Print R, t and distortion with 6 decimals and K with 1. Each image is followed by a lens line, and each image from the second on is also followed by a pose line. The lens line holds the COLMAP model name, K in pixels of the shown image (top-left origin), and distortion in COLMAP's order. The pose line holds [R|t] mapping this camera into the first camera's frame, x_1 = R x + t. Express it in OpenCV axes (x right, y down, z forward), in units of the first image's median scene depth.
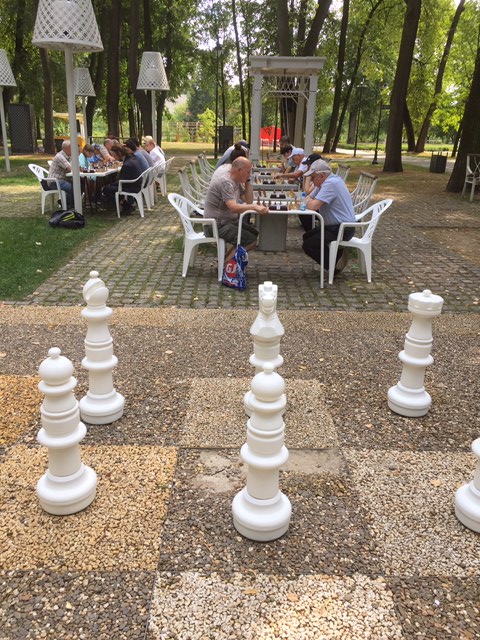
lens RADIAL K [[558.2, 0, 240.0], [0, 558.2, 320.0], [0, 0, 1]] dist [0.007743, -0.001911]
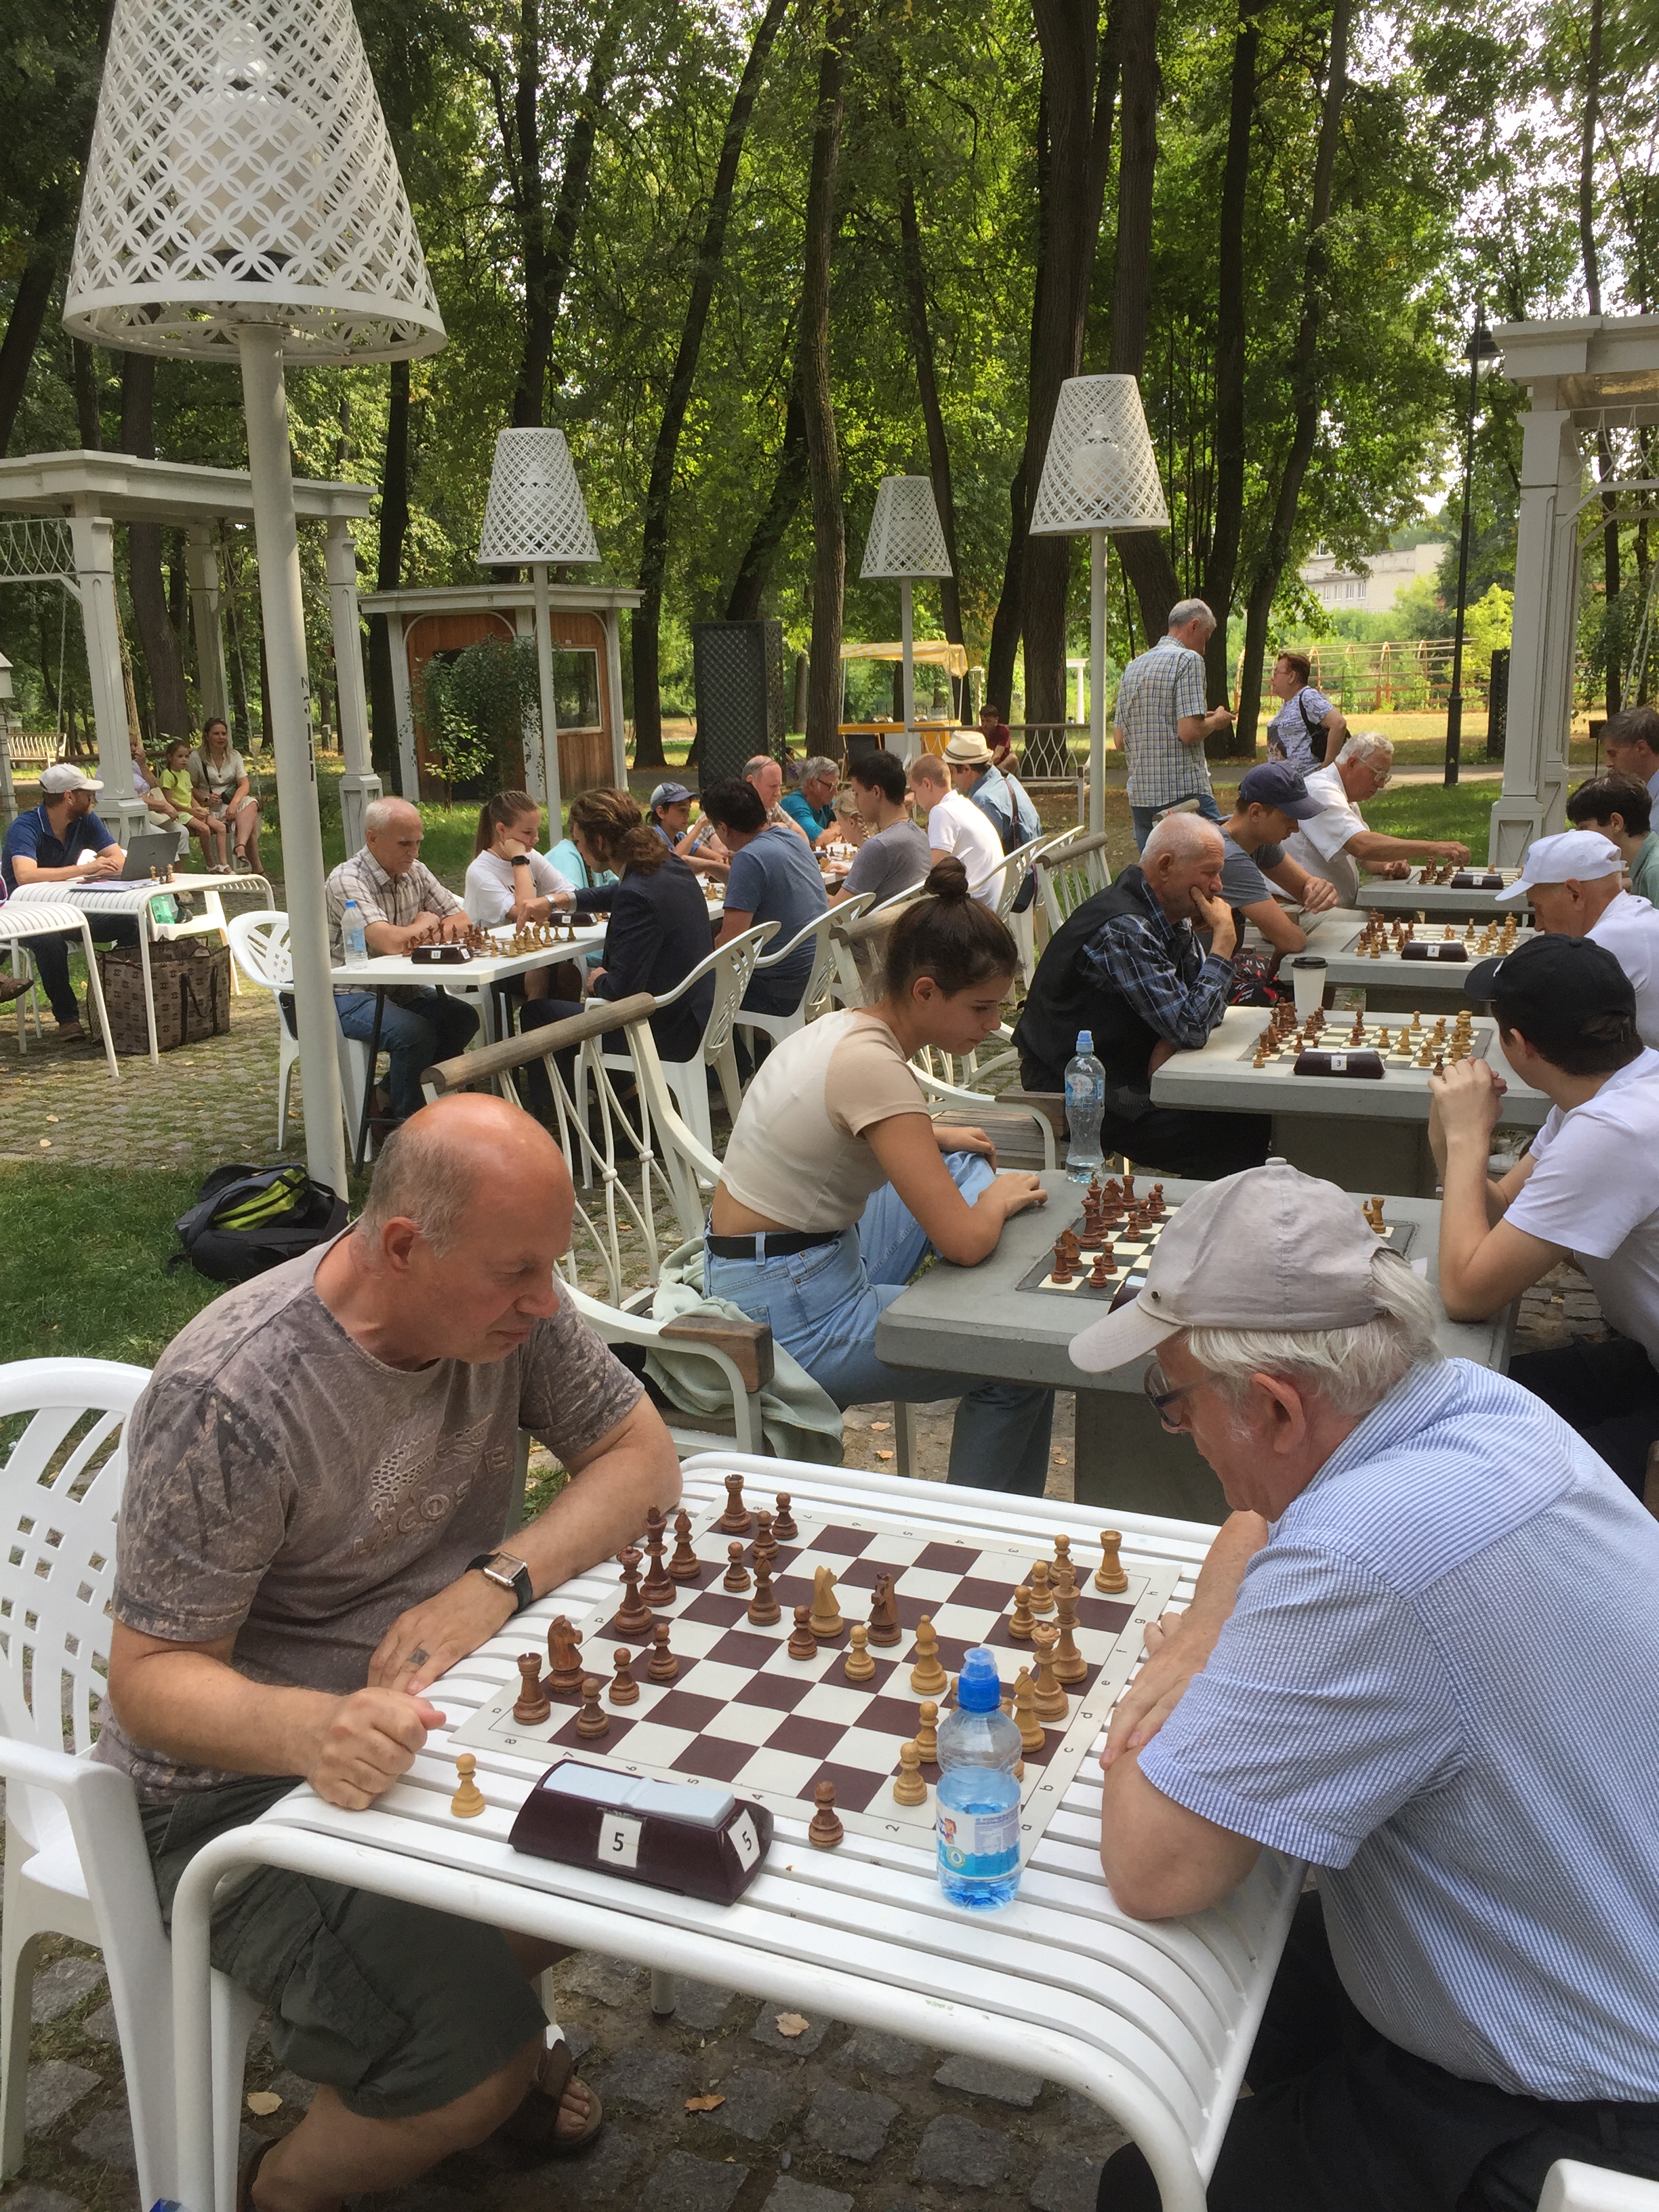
lens RADIAL K [[1929.2, 0, 829.5], [0, 1929.2, 1106.0], [0, 0, 1]] dist [0.007743, -0.001911]
pose [[0.920394, 0.038792, -0.389063, 0.031344], [-0.081487, 0.992247, -0.093839, -0.044808], [0.382406, 0.118072, 0.916419, 0.124382]]
